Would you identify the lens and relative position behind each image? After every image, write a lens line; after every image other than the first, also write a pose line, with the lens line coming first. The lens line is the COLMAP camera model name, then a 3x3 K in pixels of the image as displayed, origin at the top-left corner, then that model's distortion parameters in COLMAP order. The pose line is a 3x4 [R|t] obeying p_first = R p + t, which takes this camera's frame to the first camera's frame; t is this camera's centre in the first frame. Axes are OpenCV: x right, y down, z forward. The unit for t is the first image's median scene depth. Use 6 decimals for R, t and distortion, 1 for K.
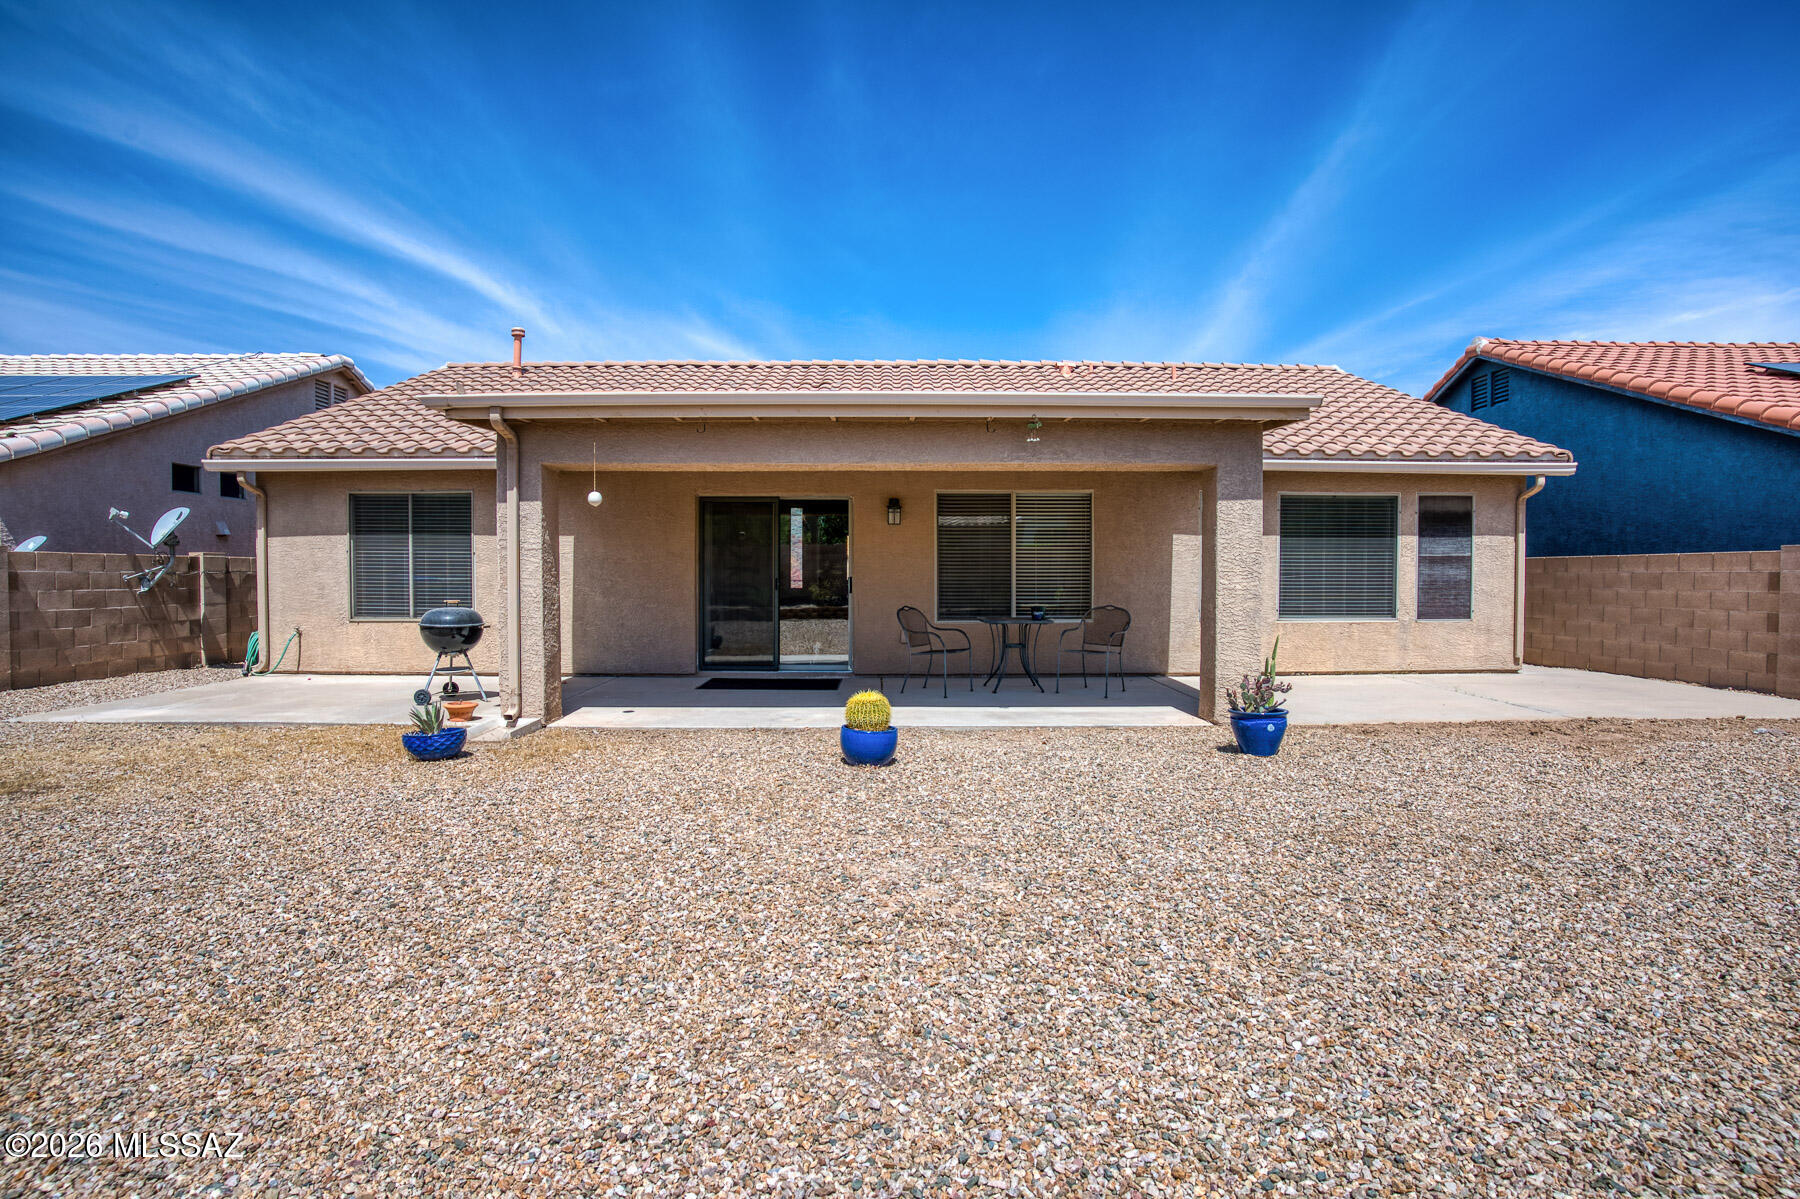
lens RADIAL K [[868.6, 0, 913.1], [0, 868.6, 600.5], [0, 0, 1]] dist [-0.003568, 0.002415]
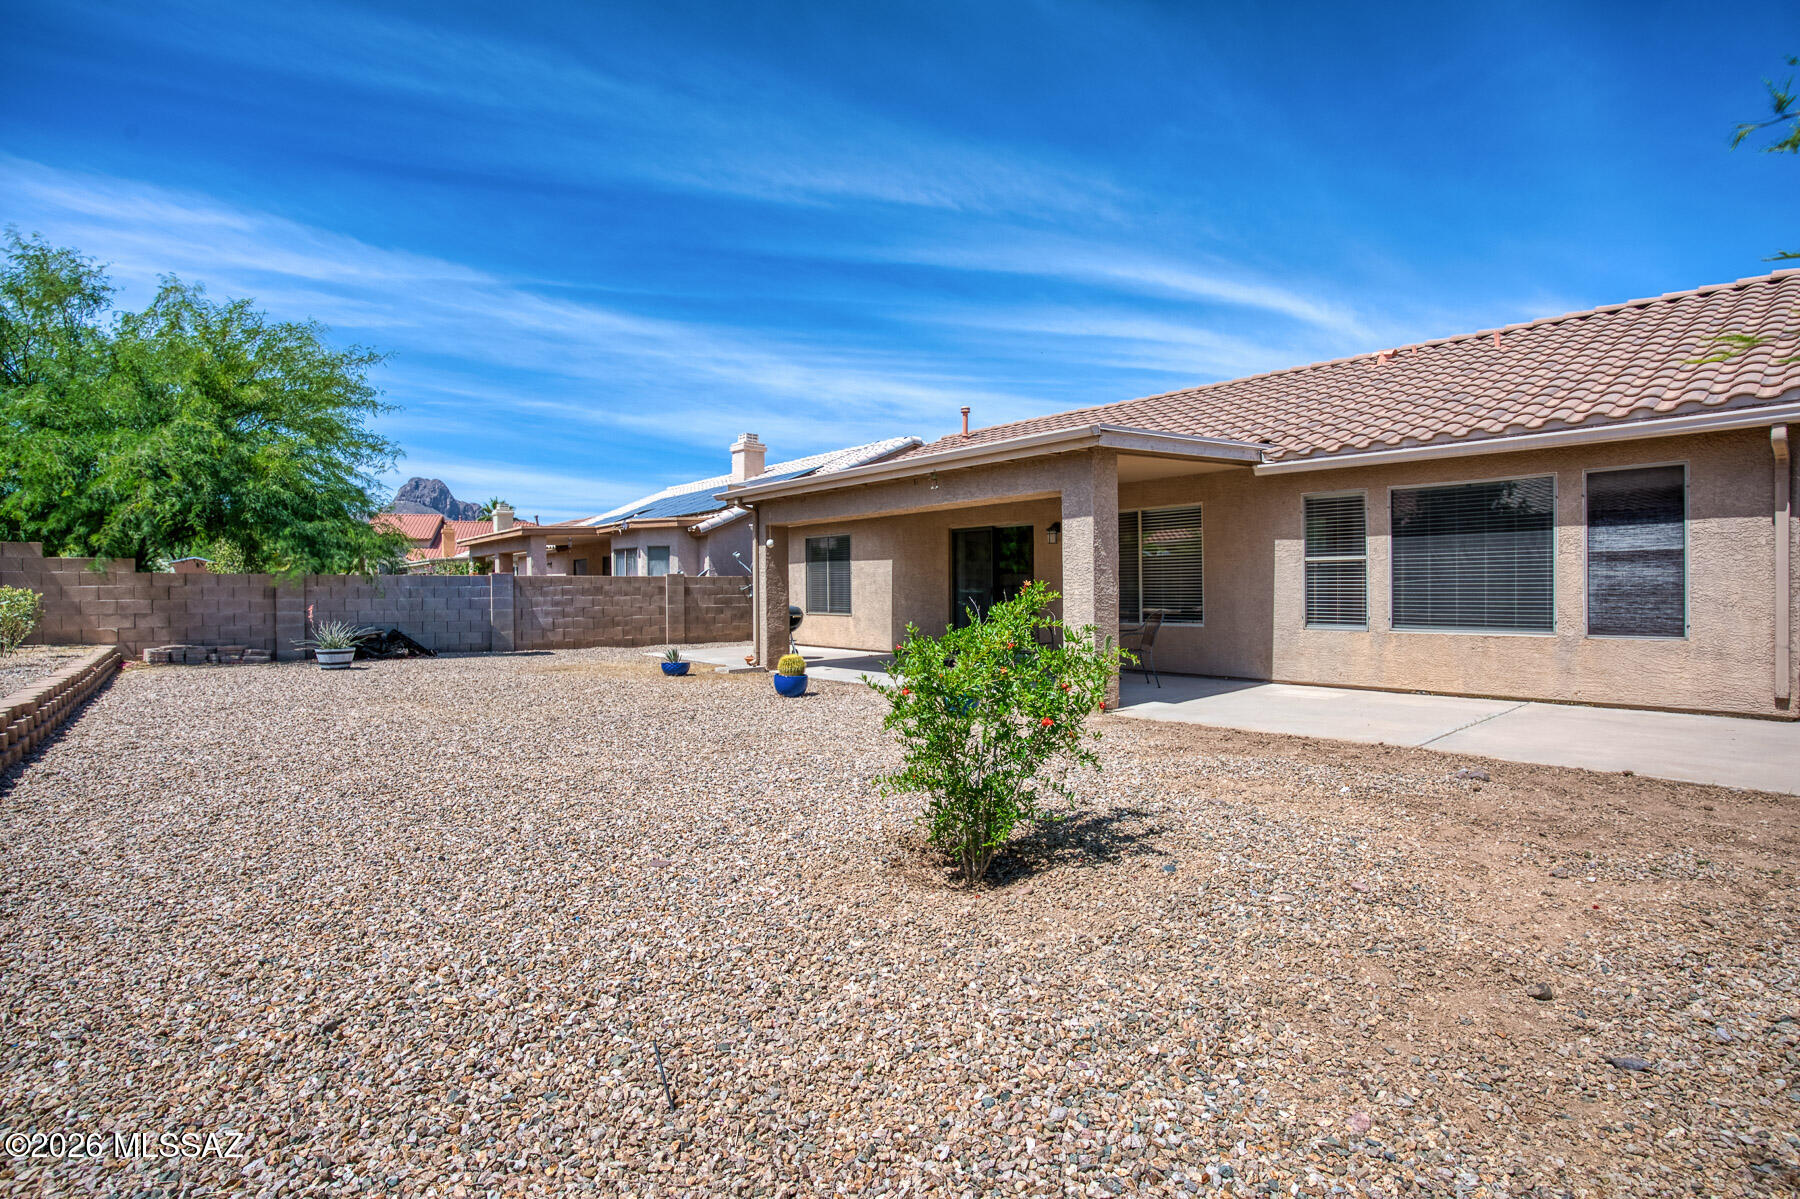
lens RADIAL K [[868.6, 0, 909.9], [0, 868.6, 595.3], [0, 0, 1]] dist [-0.003568, 0.002415]
pose [[0.638695, -0.000095, -0.769460, 0.789819], [-0.013850, 0.999837, -0.011620, 0.004008], [0.769335, 0.018078, 0.638590, 0.054949]]
